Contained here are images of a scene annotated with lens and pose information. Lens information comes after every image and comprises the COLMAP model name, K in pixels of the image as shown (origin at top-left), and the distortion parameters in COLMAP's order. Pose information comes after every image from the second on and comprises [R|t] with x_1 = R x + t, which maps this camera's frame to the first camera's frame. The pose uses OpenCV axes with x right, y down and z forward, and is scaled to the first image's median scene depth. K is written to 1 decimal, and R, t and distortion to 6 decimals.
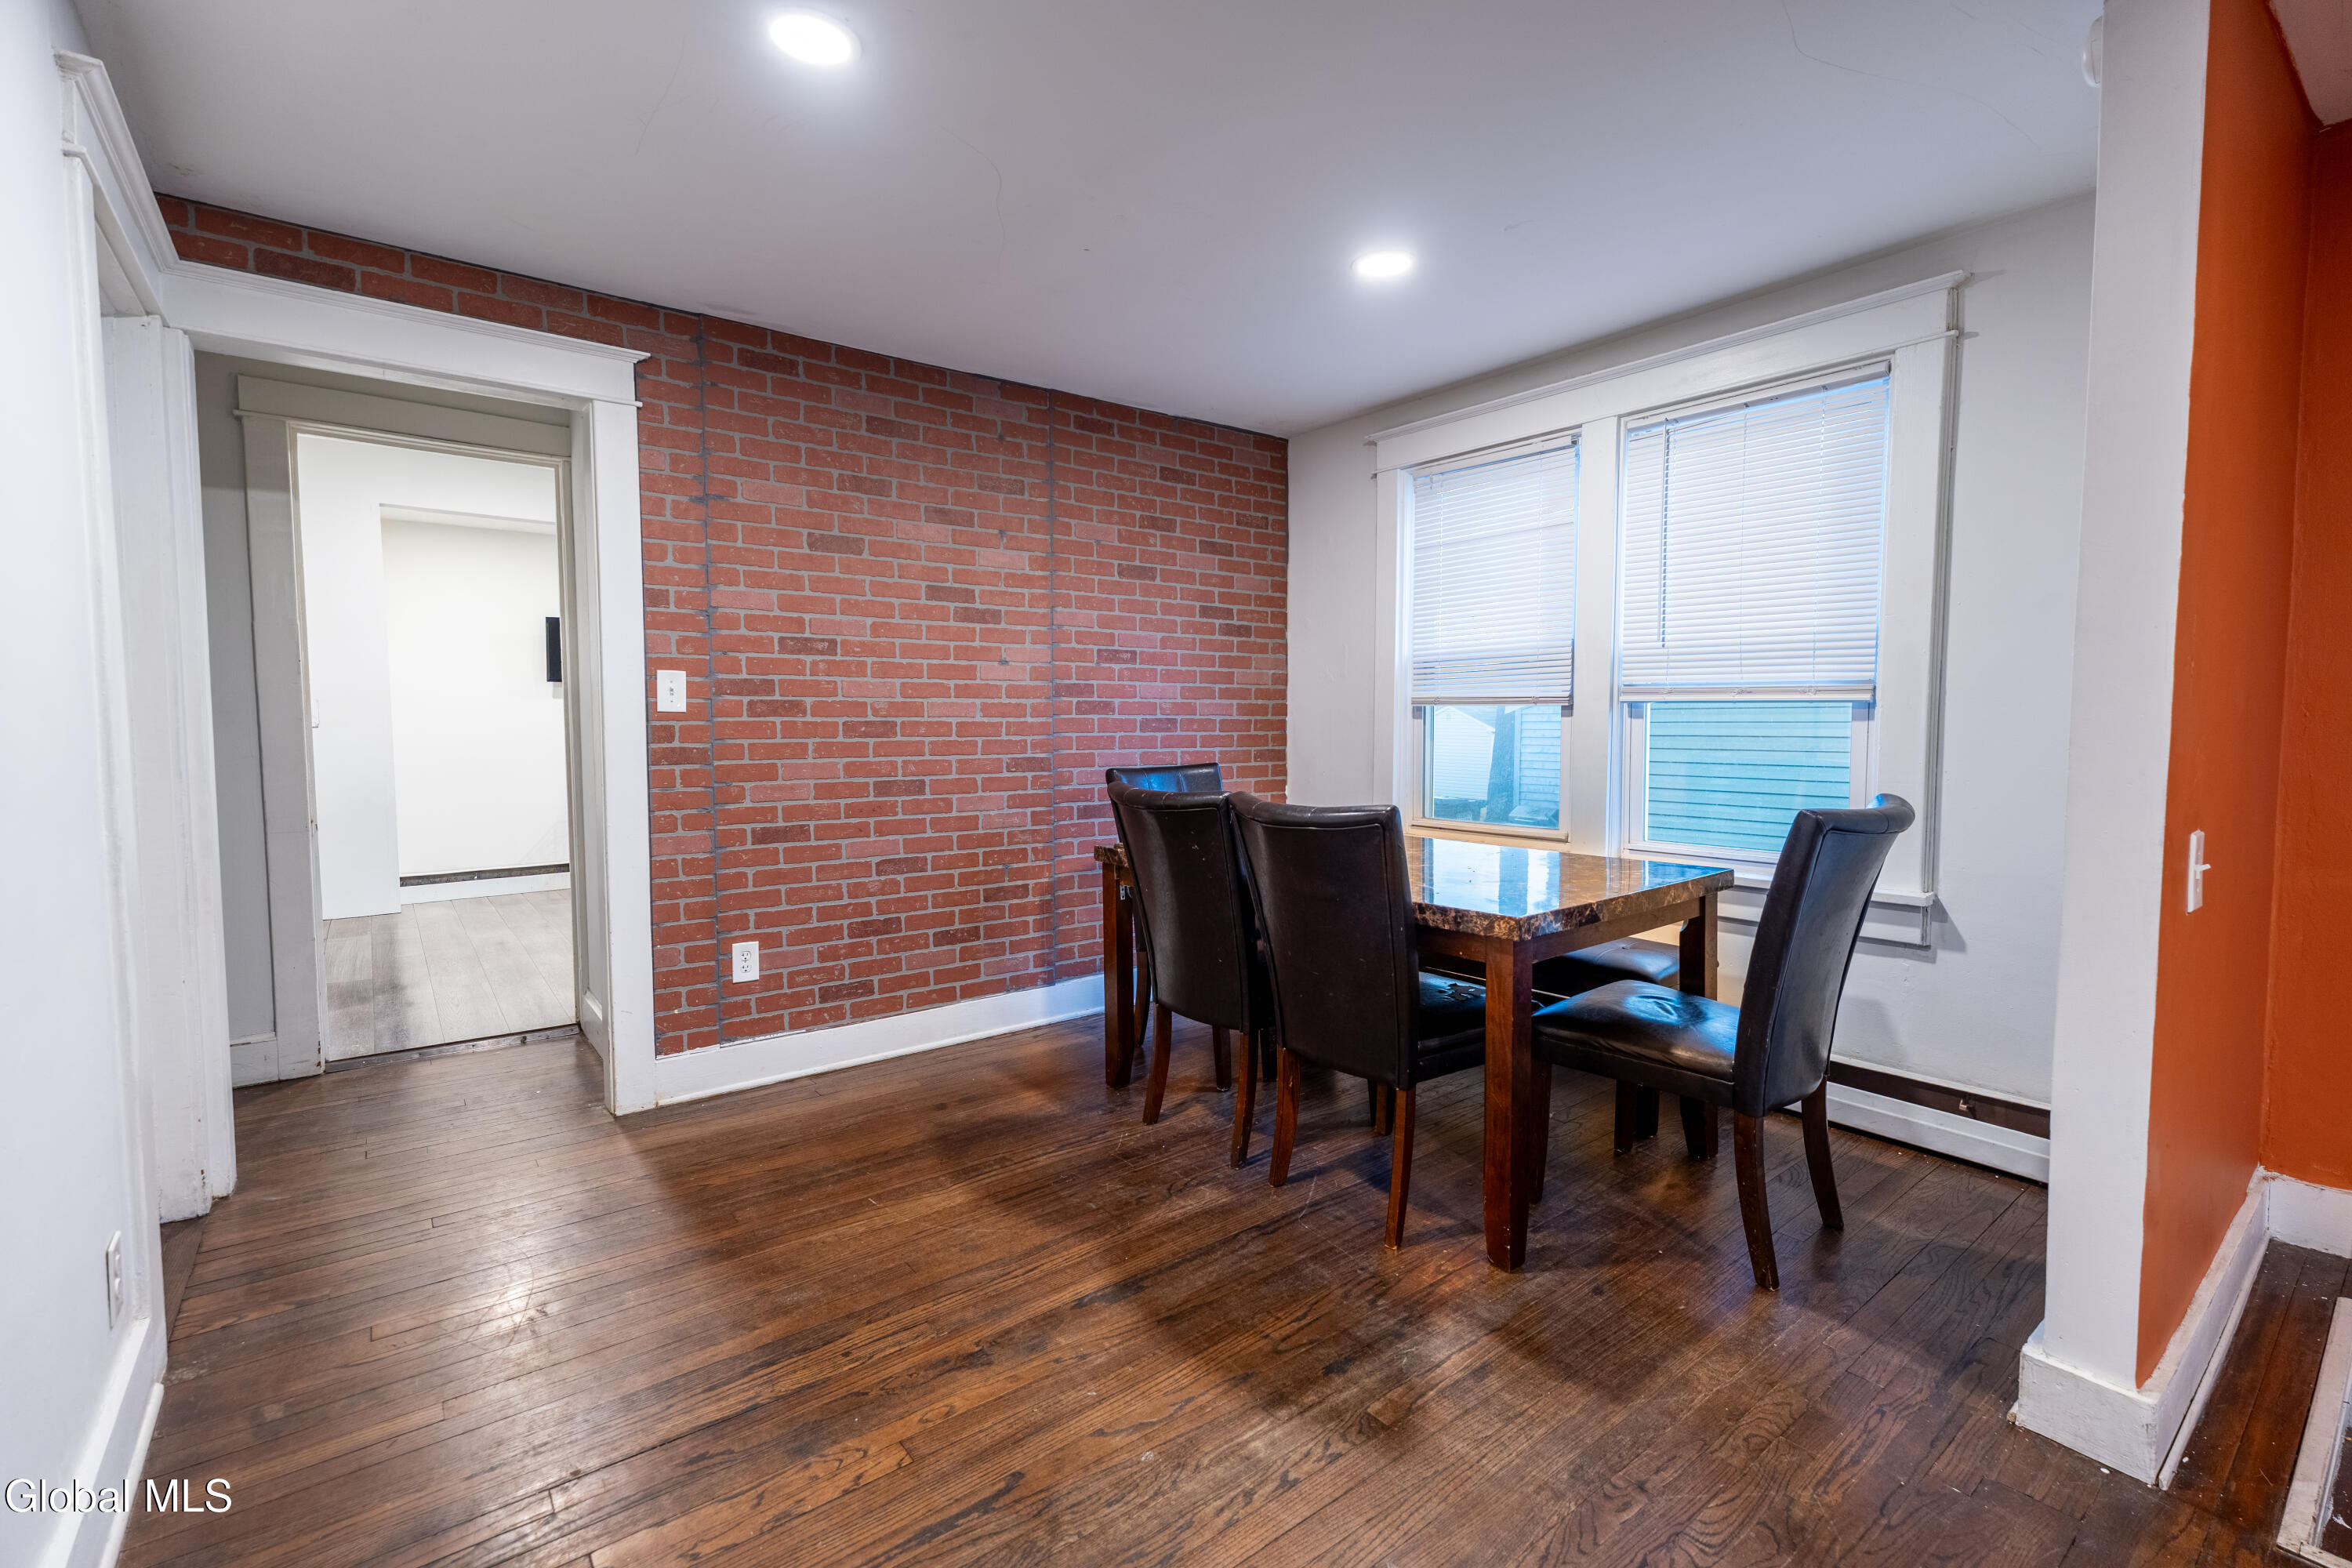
lens RADIAL K [[1048.7, 0, 1171.0], [0, 1048.7, 781.9], [0, 0, 1]] dist [0.004104, 0.000728]
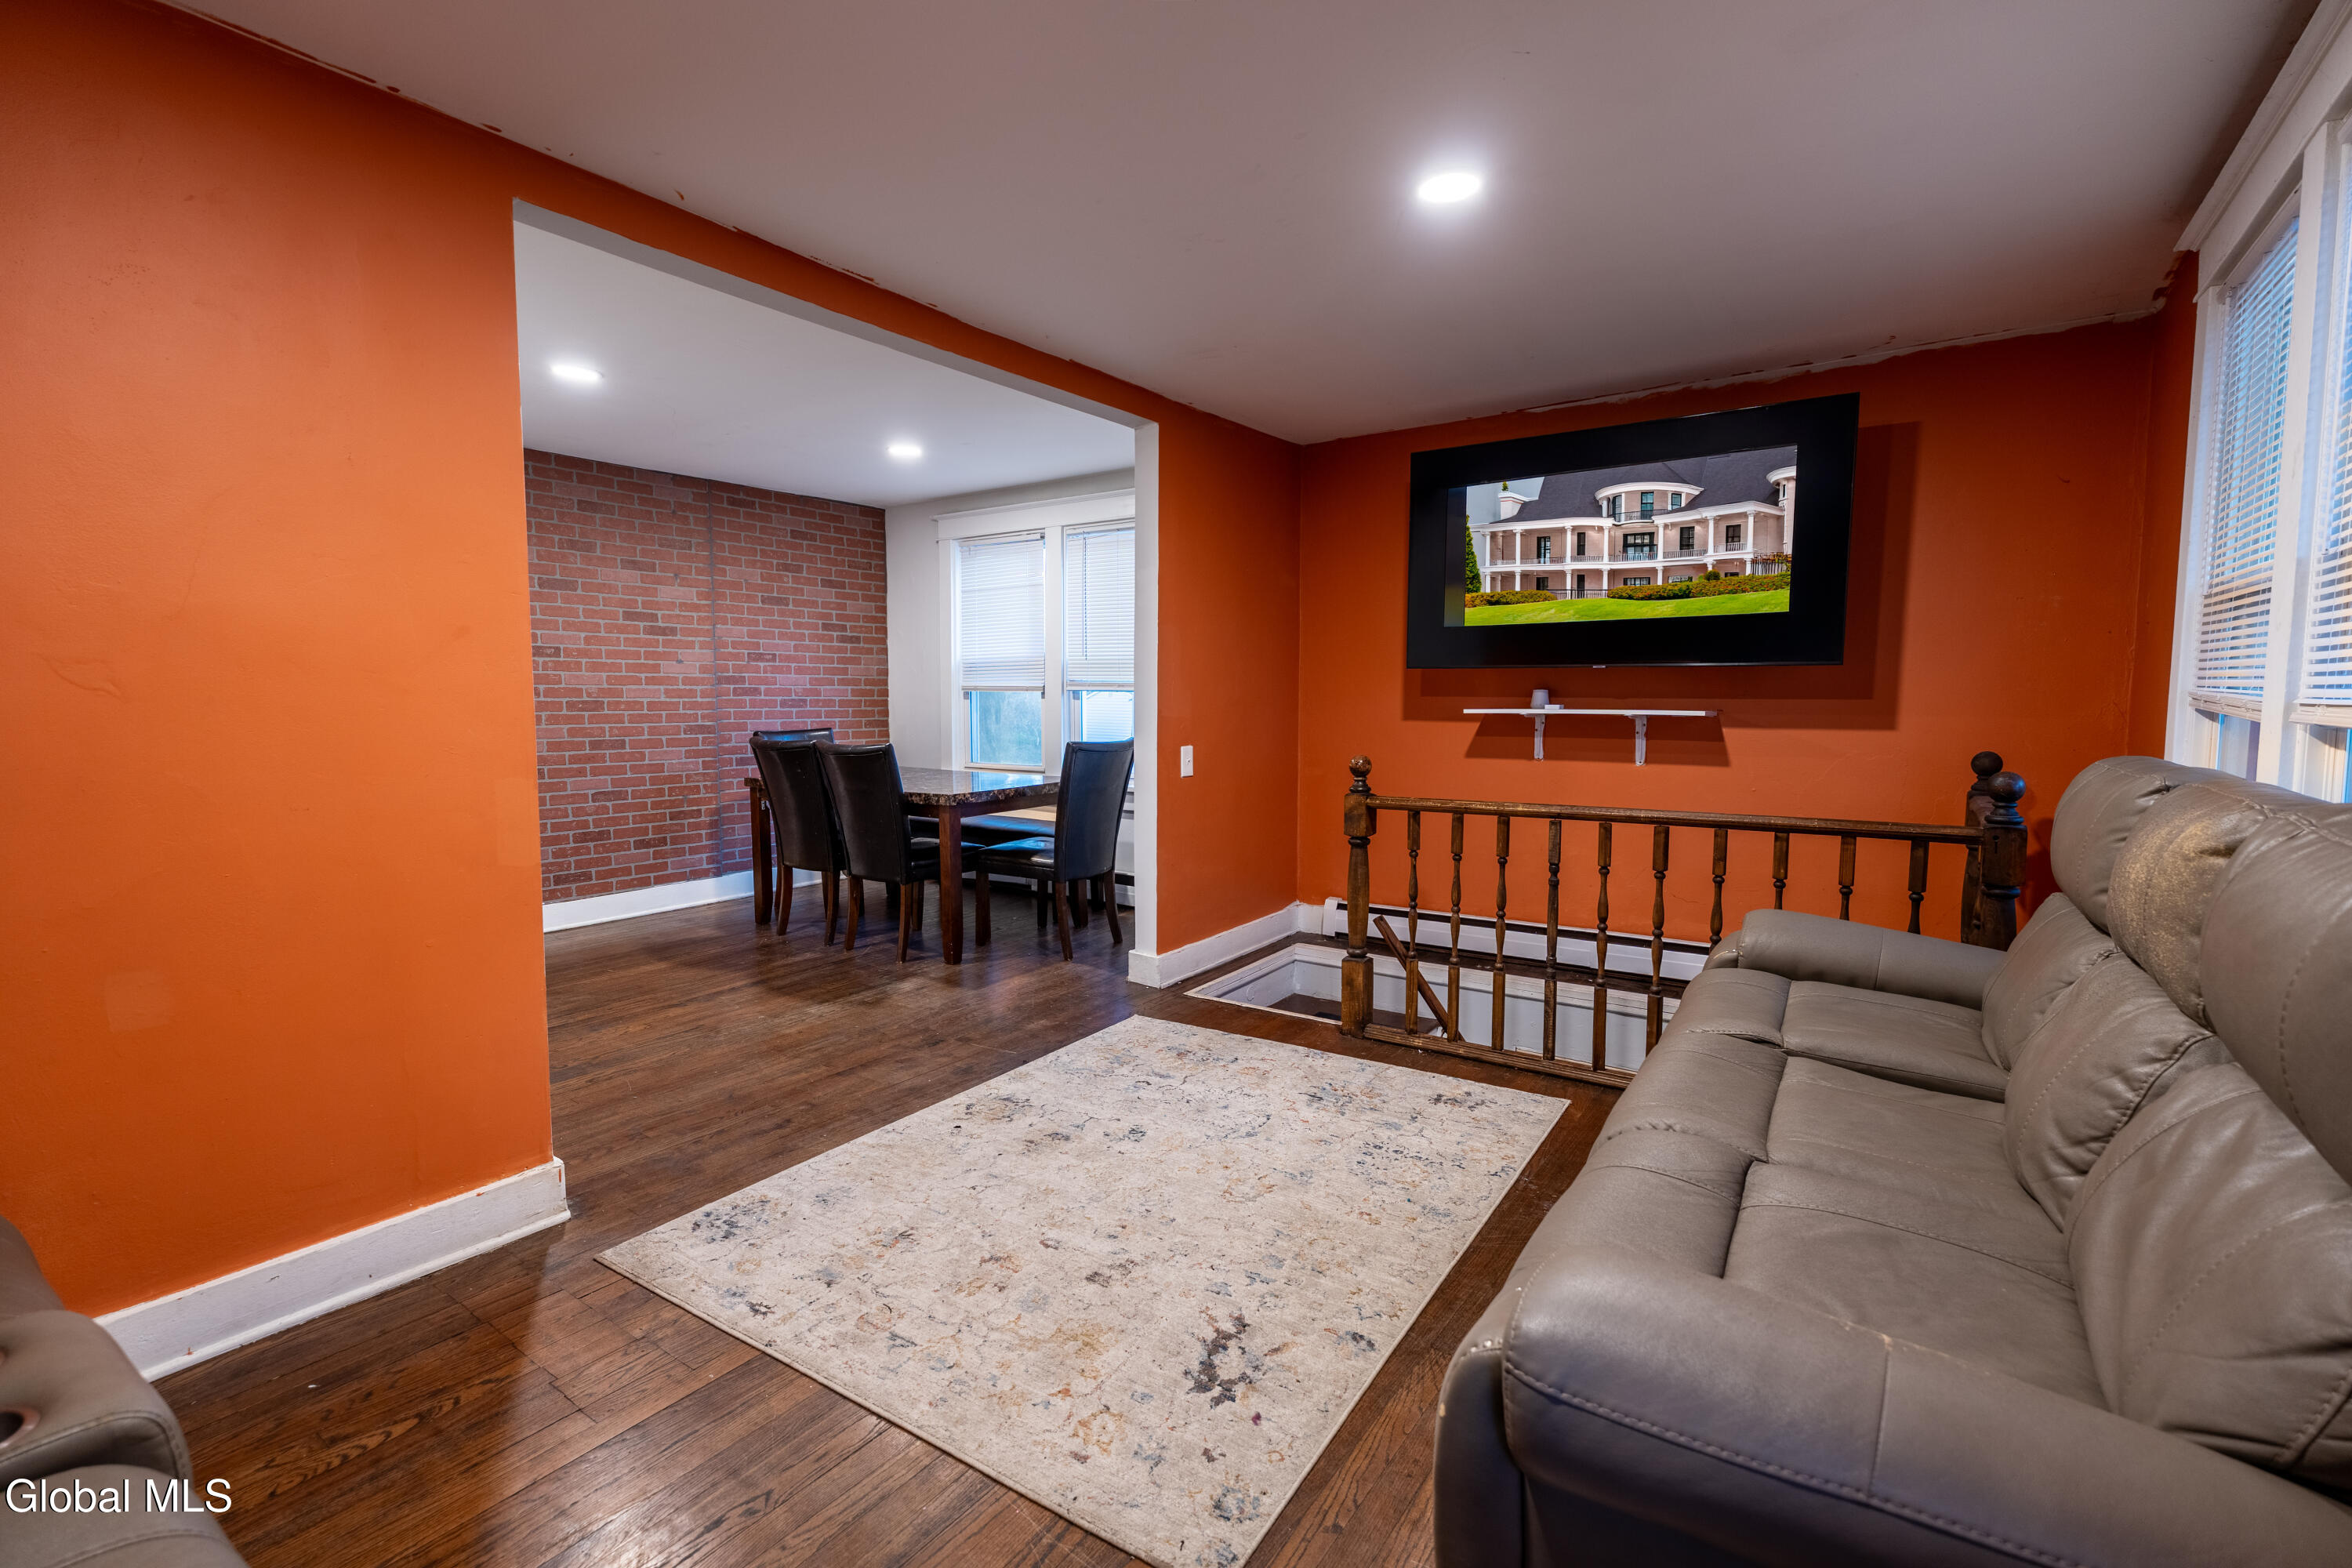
lens RADIAL K [[1048.7, 0, 1171.4], [0, 1048.7, 781.3], [0, 0, 1]] dist [0.004104, 0.000728]
pose [[0.959329, -0.019905, 0.281587, 0.093699], [0.013433, 0.999600, 0.024895, 0.031141], [-0.281970, -0.020100, 0.959213, -0.675480]]
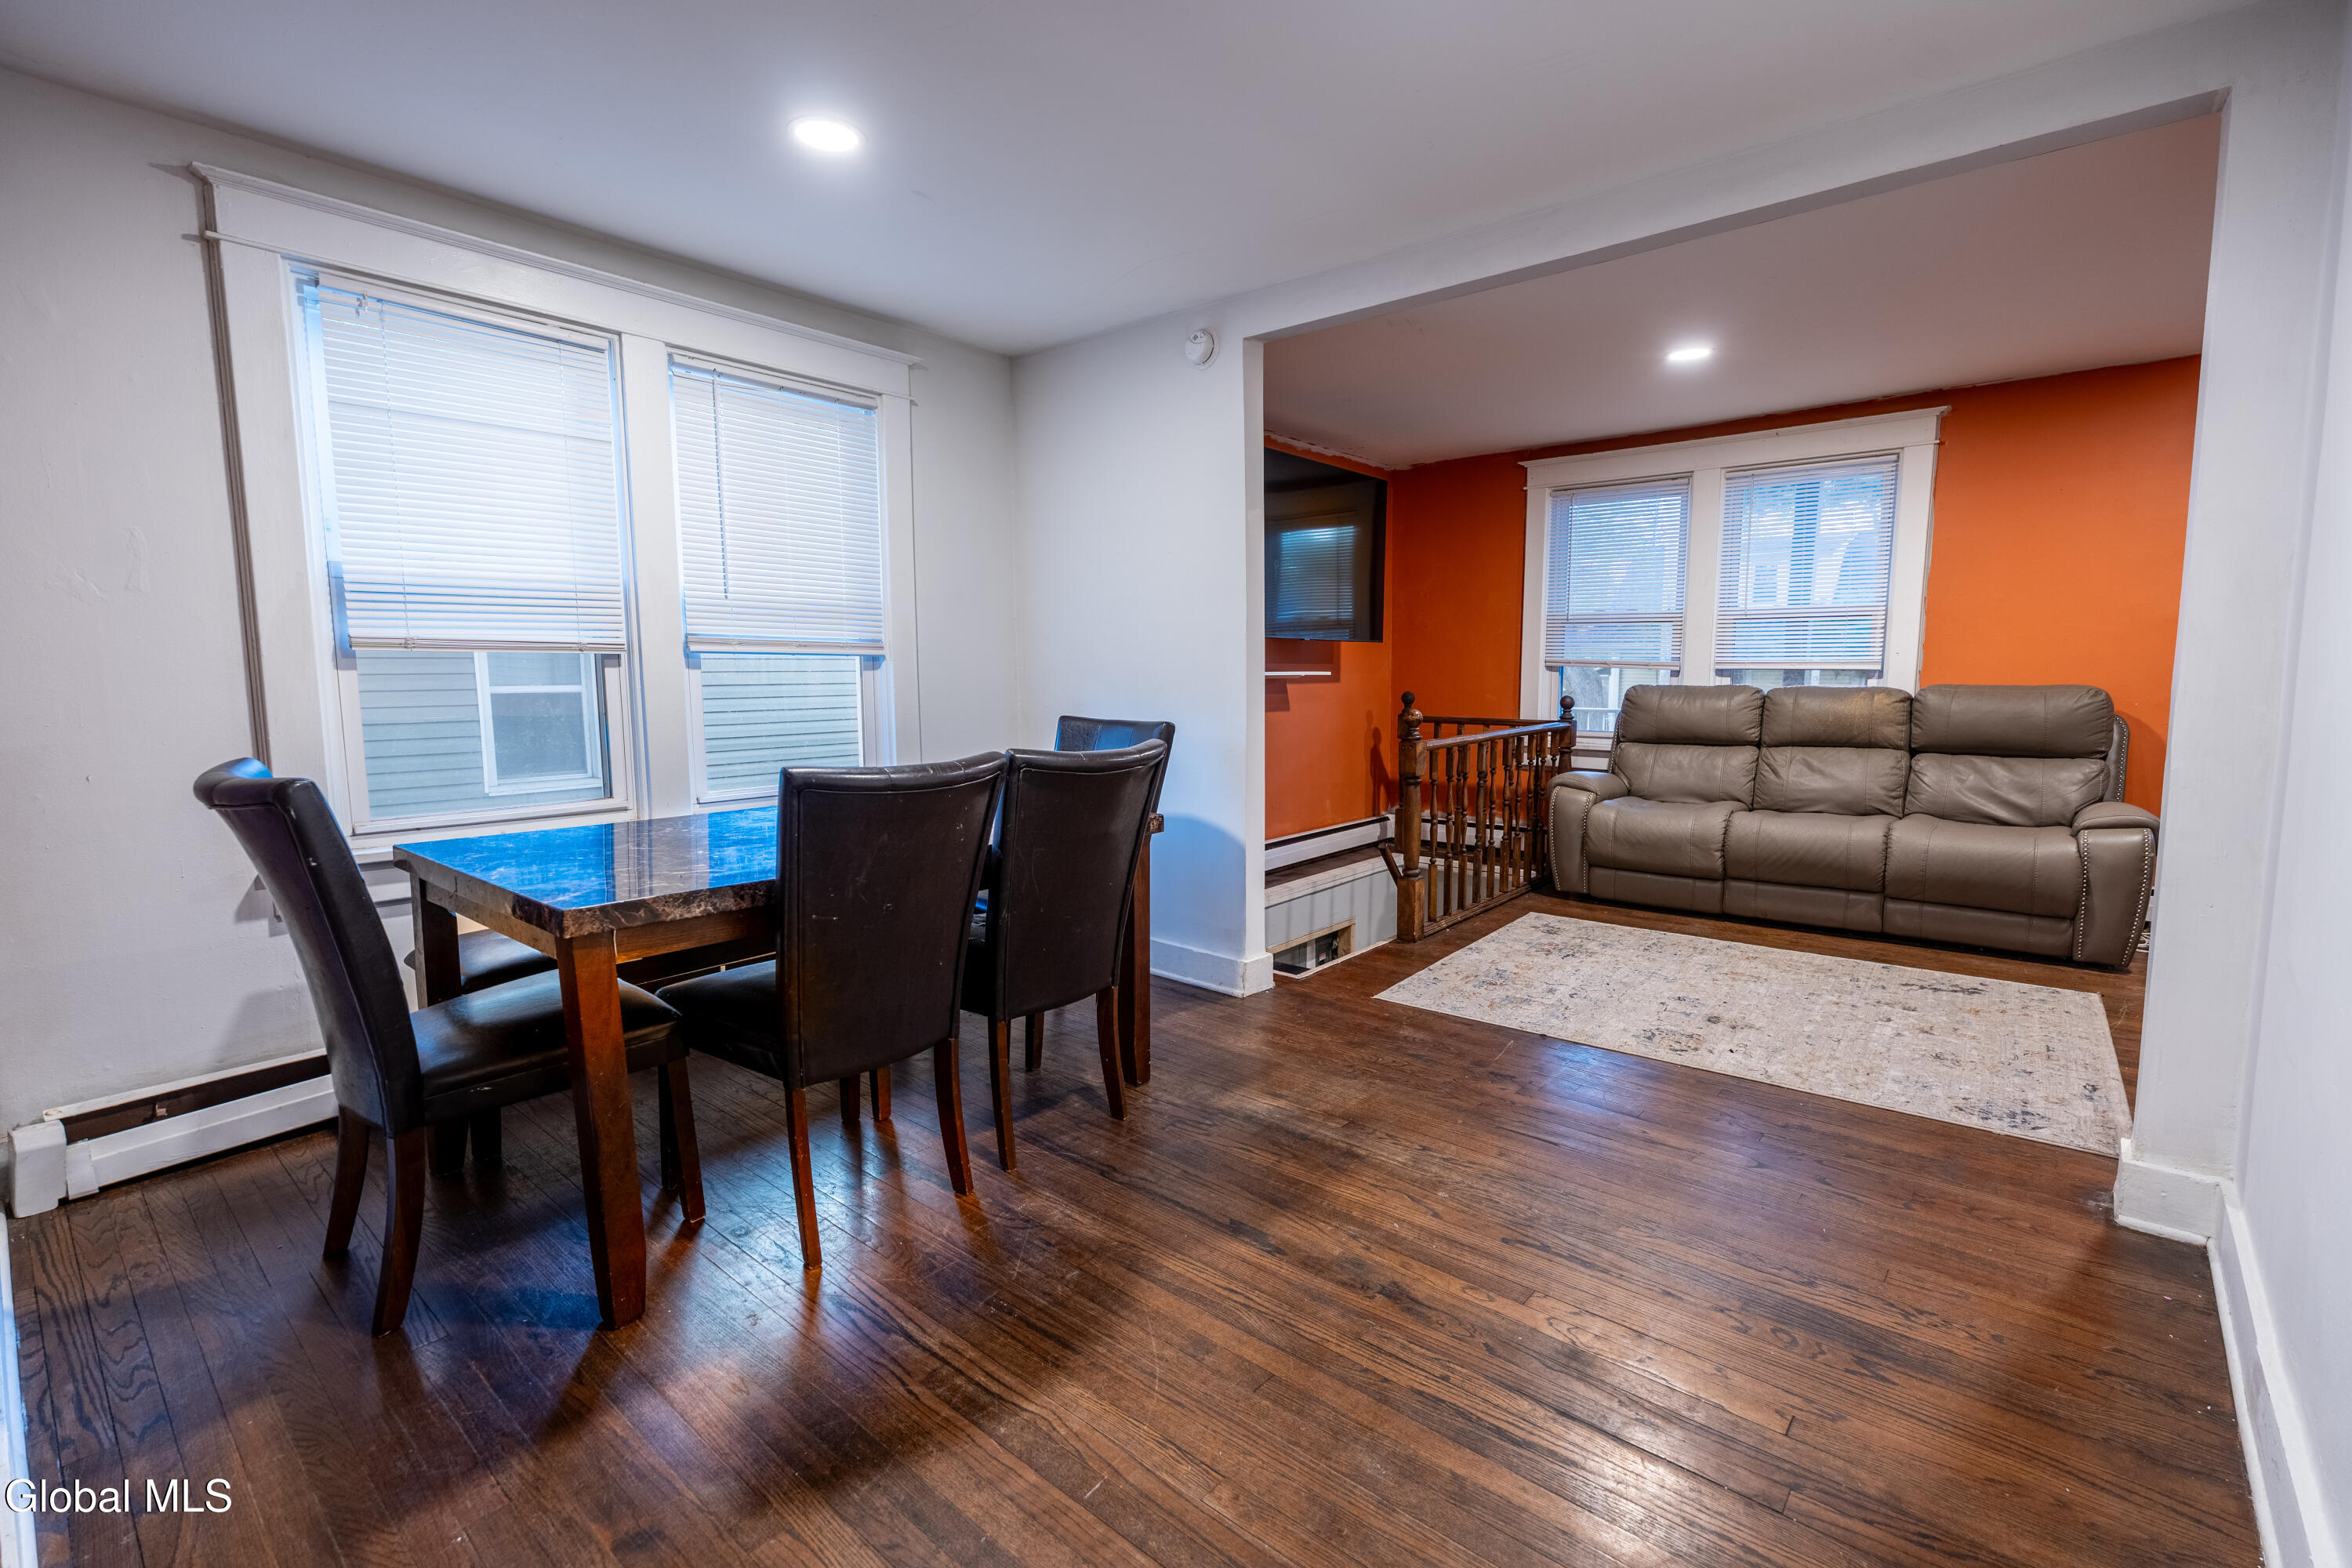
lens RADIAL K [[1048.7, 0, 1165.9], [0, 1048.7, 785.2], [0, 0, 1]] dist [0.004104, 0.000728]
pose [[-0.199261, -0.108895, 0.973877, -0.567695], [0.059242, 0.990650, 0.122892, -0.043929], [-0.978154, 0.082182, -0.190947, 0.715085]]
